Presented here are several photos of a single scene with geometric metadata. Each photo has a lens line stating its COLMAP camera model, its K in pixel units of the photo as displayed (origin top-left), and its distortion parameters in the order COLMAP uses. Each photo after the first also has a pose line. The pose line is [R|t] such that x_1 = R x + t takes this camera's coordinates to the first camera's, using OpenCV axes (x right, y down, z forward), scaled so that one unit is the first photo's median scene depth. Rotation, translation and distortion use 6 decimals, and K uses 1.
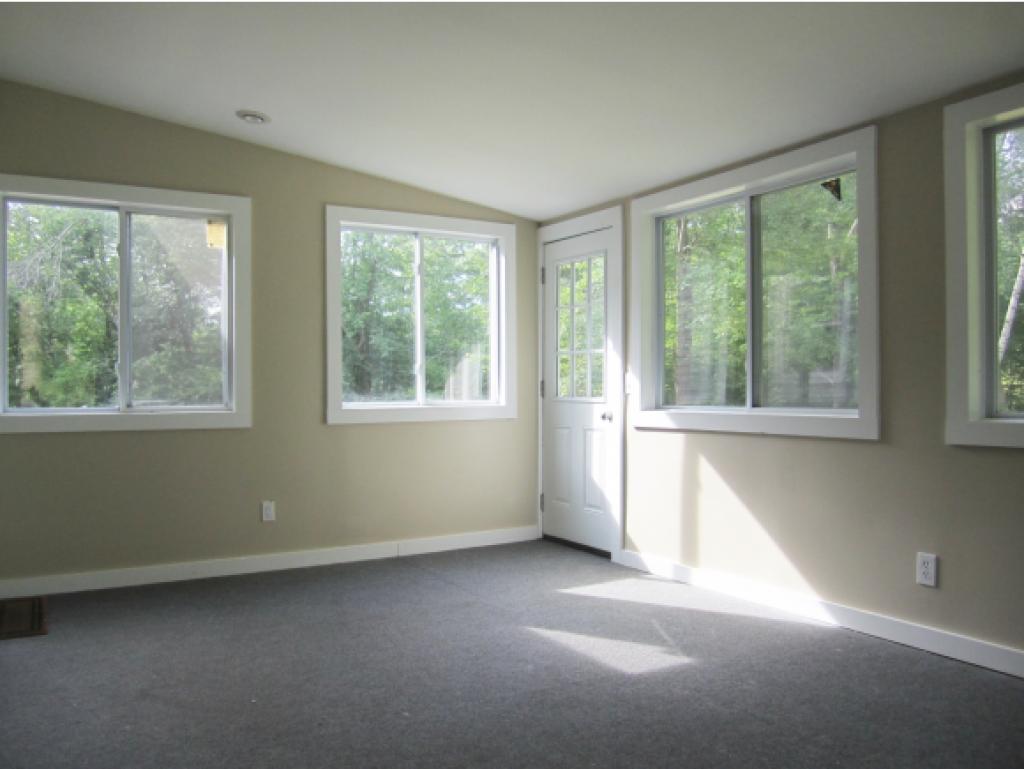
lens RADIAL K [[839.1, 0, 510.4], [0, 839.1, 388.4], [0, 0, 1]] dist [-0.063567, 0.018666]
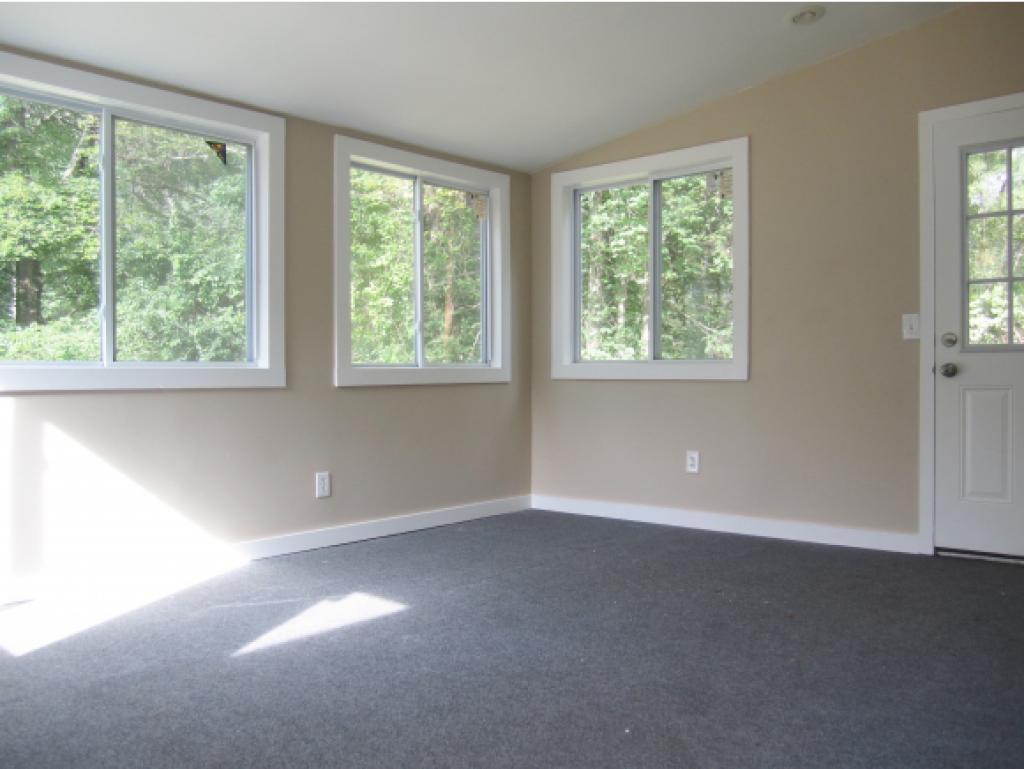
lens RADIAL K [[839.1, 0, 510.4], [0, 839.1, 388.4], [0, 0, 1]] dist [-0.063567, 0.018666]
pose [[-0.312492, -0.008374, 0.949884, -0.832441], [0.003447, 0.999945, 0.009949, 0.056976], [-0.949914, 0.006383, -0.312446, 1.134386]]
